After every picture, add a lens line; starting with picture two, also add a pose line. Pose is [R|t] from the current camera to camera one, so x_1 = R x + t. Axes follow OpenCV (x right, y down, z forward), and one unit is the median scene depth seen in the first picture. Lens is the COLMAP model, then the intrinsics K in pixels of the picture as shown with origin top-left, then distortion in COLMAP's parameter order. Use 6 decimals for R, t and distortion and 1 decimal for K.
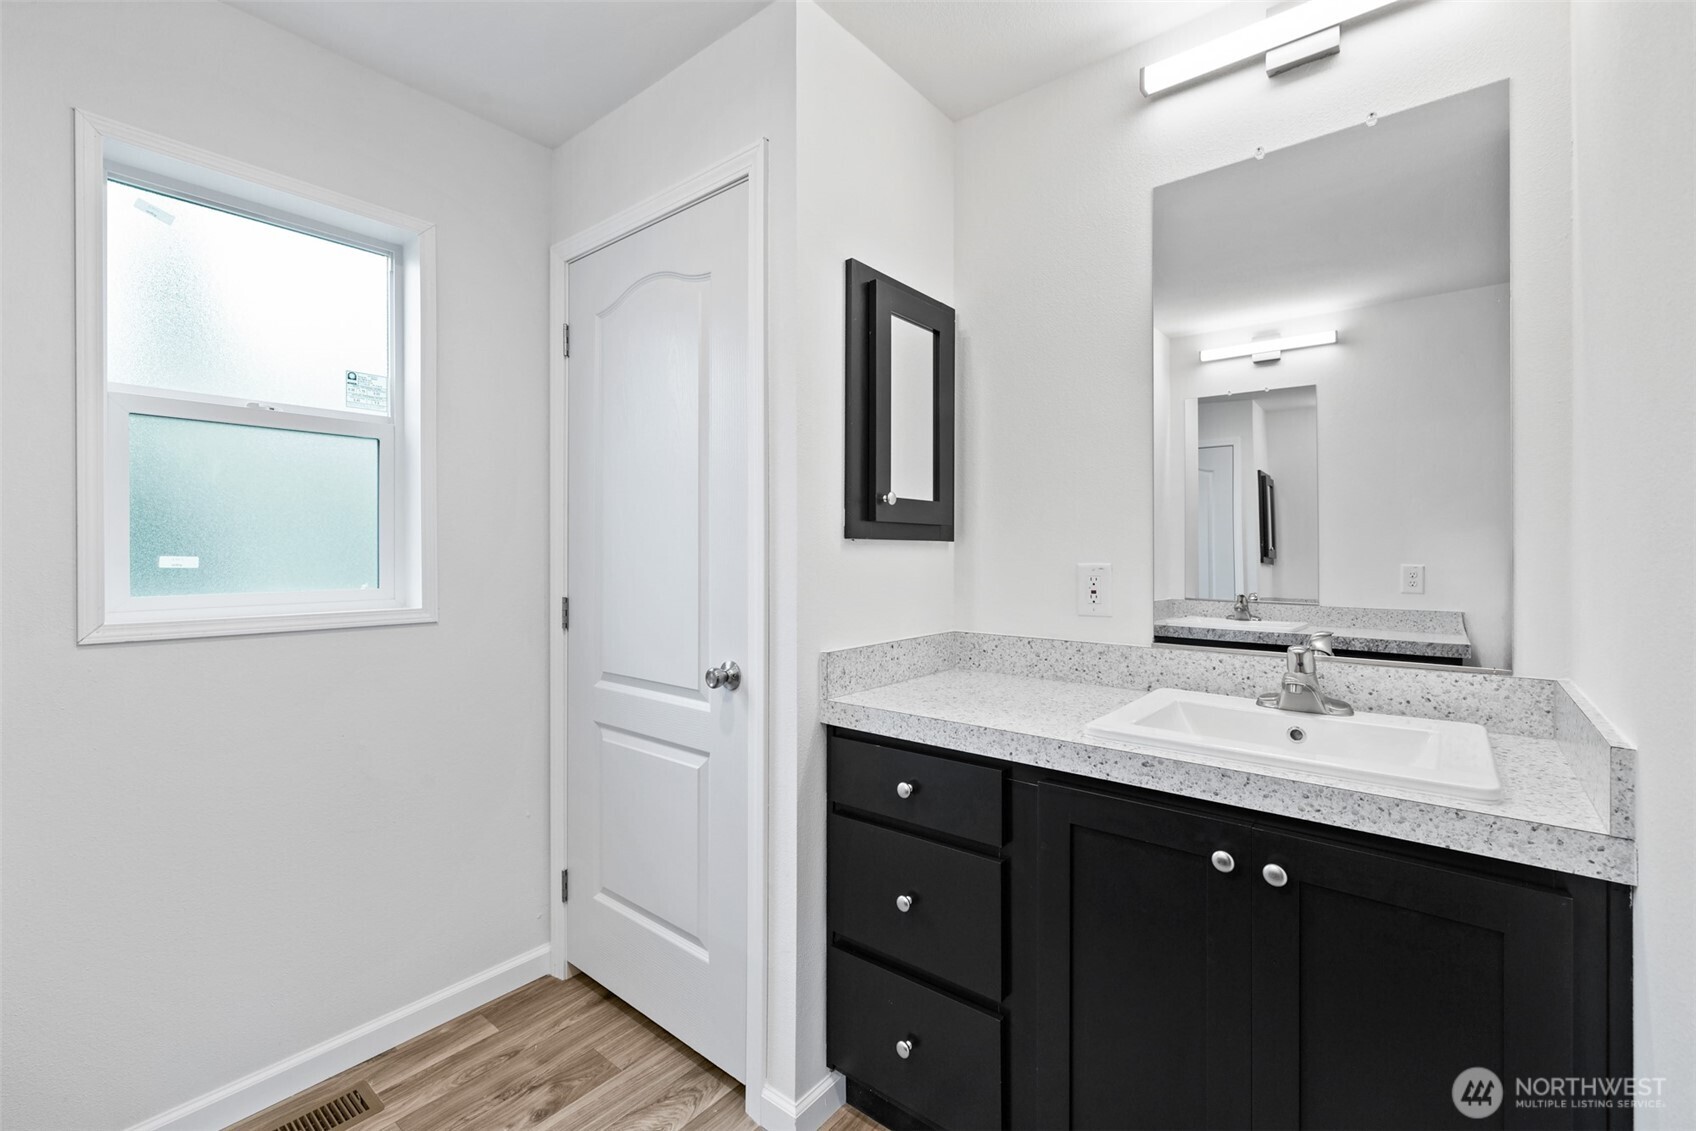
lens RADIAL K [[728.7, 0, 841.0], [0, 728.7, 558.4], [0, 0, 1]] dist [0.003383, 0.000983]
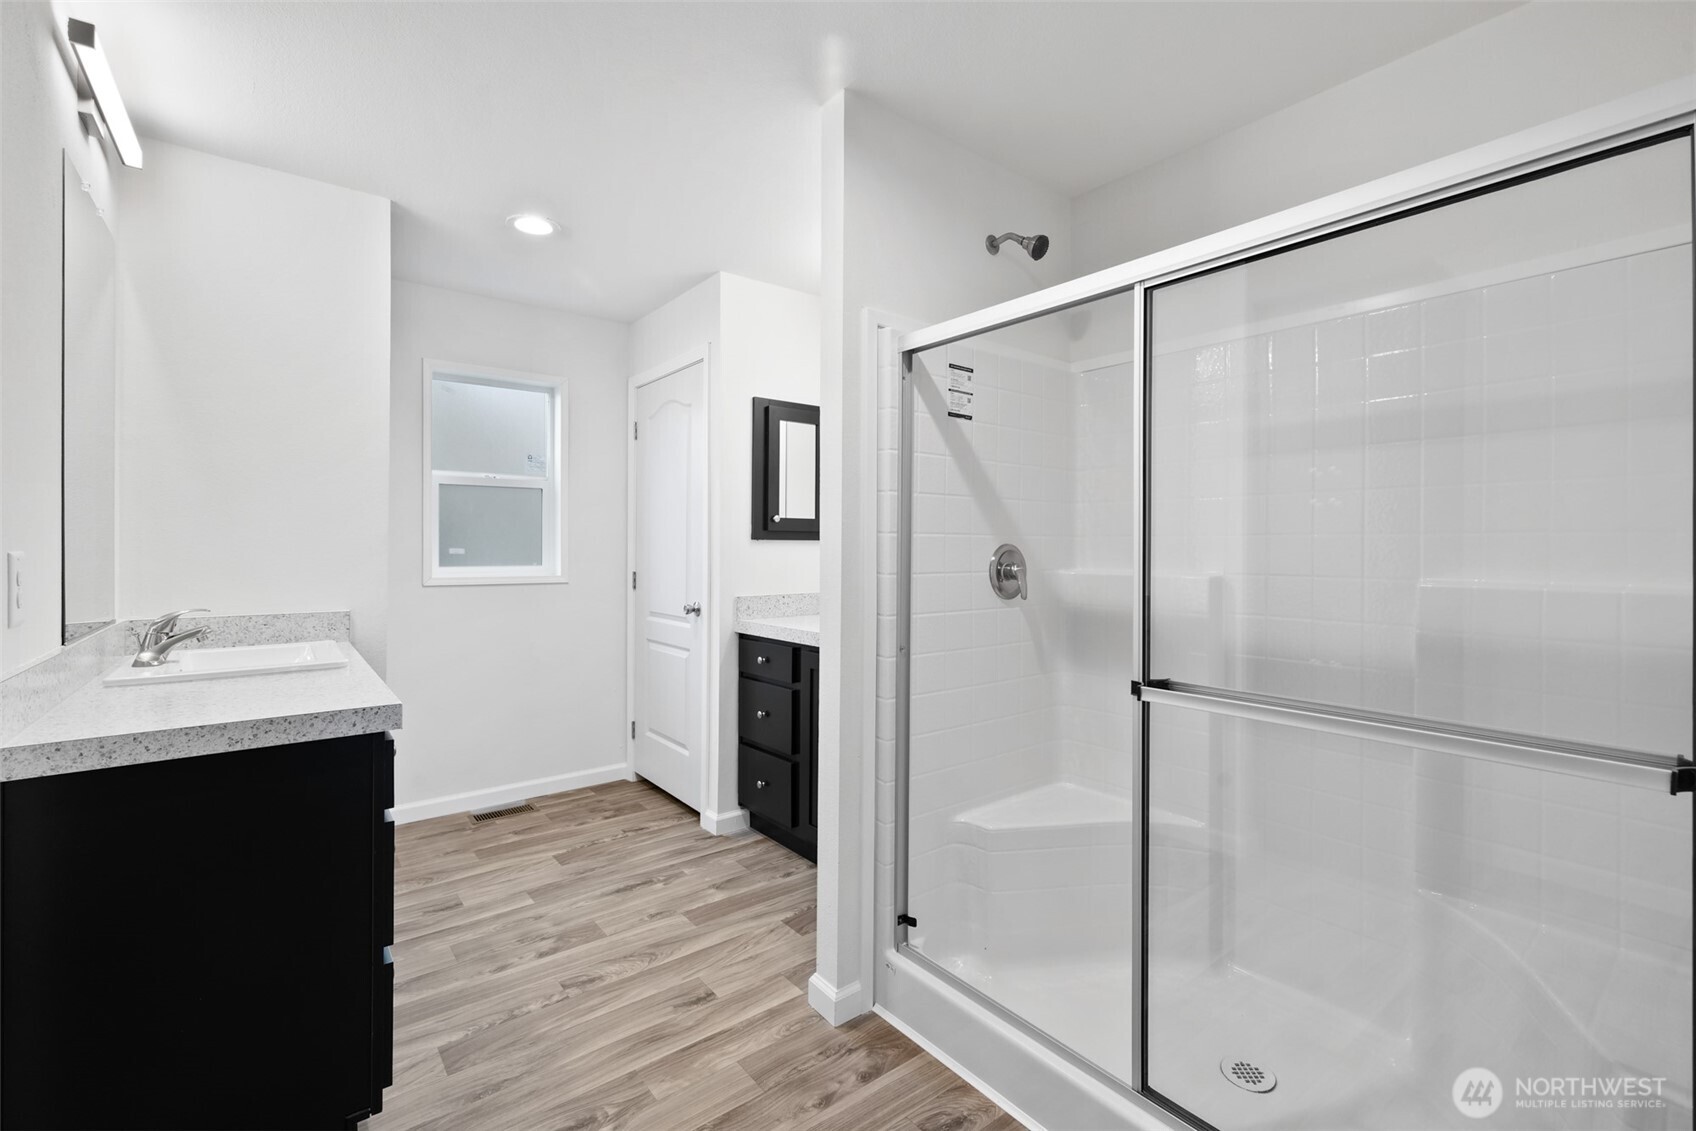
lens RADIAL K [[728.7, 0, 838.8], [0, 728.7, 551.7], [0, 0, 1]] dist [0.003383, 0.000983]
pose [[0.977801, 0.001673, -0.209530, 0.627266], [-0.002763, 0.999984, -0.004909, 0.013630], [0.209519, 0.005378, 0.977790, -0.840185]]
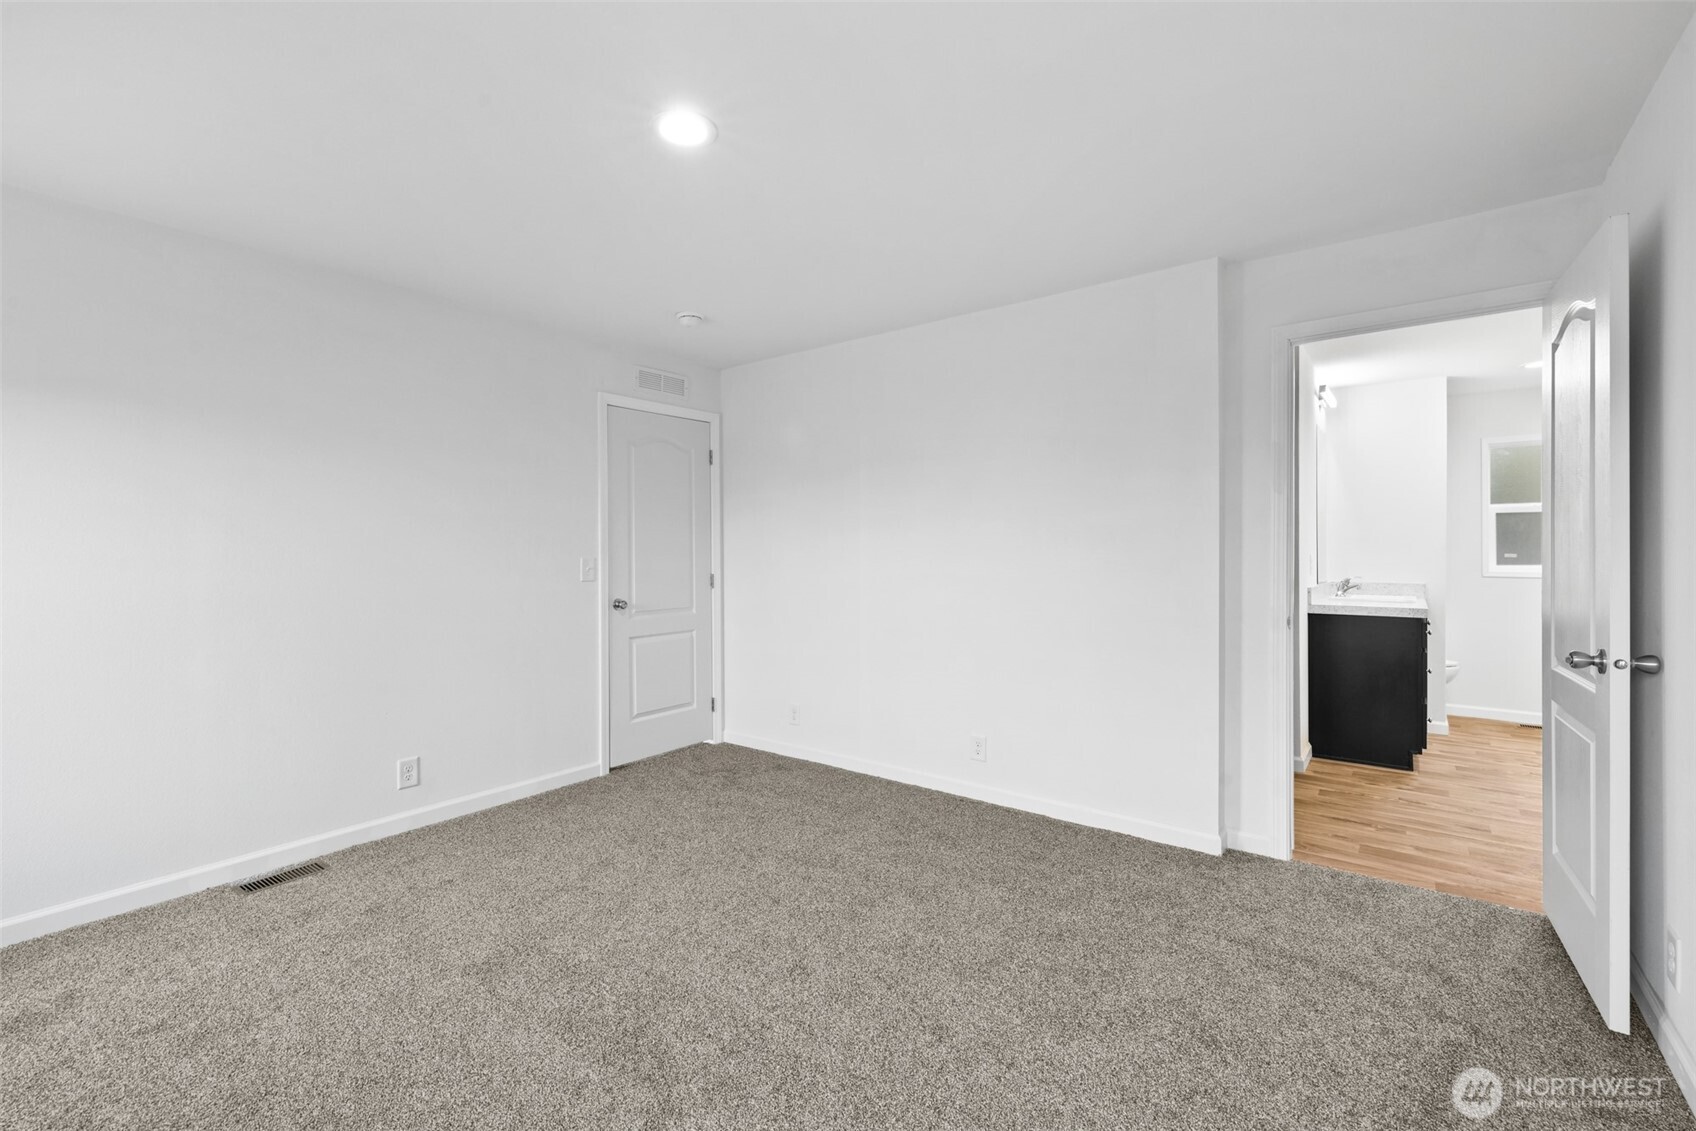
lens RADIAL K [[728.7, 0, 835.2], [0, 728.7, 565.7], [0, 0, 1]] dist [0.003383, 0.000983]
pose [[0.025352, -0.010653, -0.999622, 2.264665], [-0.003967, 0.999934, -0.010757, 0.095986], [0.999671, 0.004238, 0.025308, -2.085579]]
